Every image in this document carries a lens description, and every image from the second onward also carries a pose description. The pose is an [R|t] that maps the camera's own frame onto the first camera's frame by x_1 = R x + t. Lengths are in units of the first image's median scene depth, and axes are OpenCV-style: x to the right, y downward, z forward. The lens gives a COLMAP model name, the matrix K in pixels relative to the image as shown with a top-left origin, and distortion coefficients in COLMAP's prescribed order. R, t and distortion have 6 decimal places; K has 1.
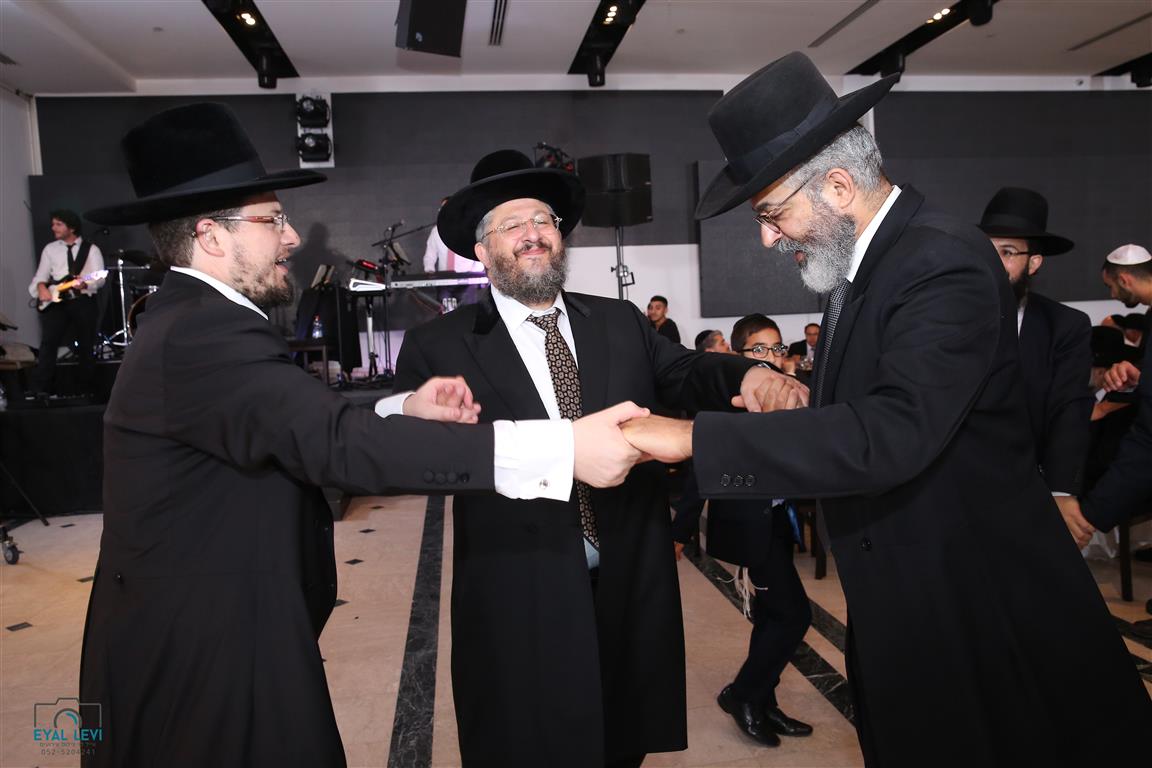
lens RADIAL K [[872.7, 0, 573.5], [0, 872.7, 423.6], [0, 0, 1]] dist [-0.089610, 0.096729]
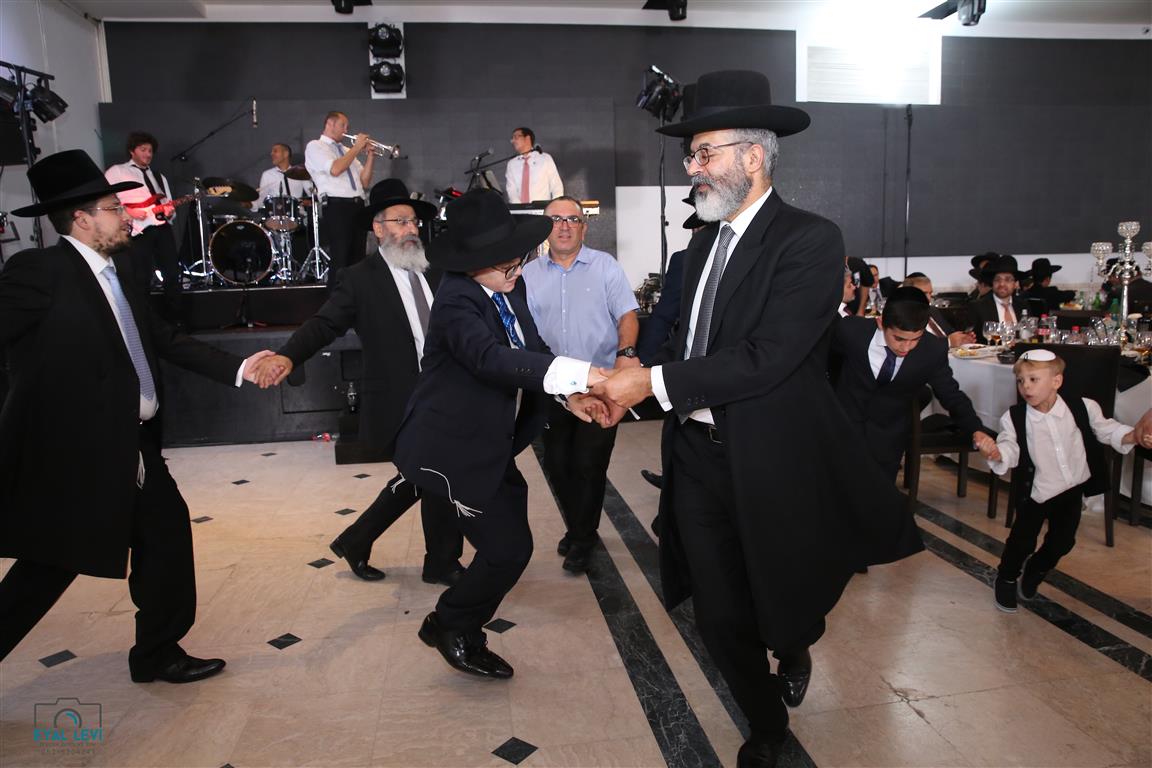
lens RADIAL K [[781.0, 0, 577.5], [0, 781.0, 419.9], [0, 0, 1]] dist [-0.111571, 0.076521]
pose [[0.999594, 0.010504, 0.026481, -0.105631], [-0.012452, 0.997145, 0.074477, 0.003068], [-0.025623, -0.074776, 0.996871, 0.096558]]
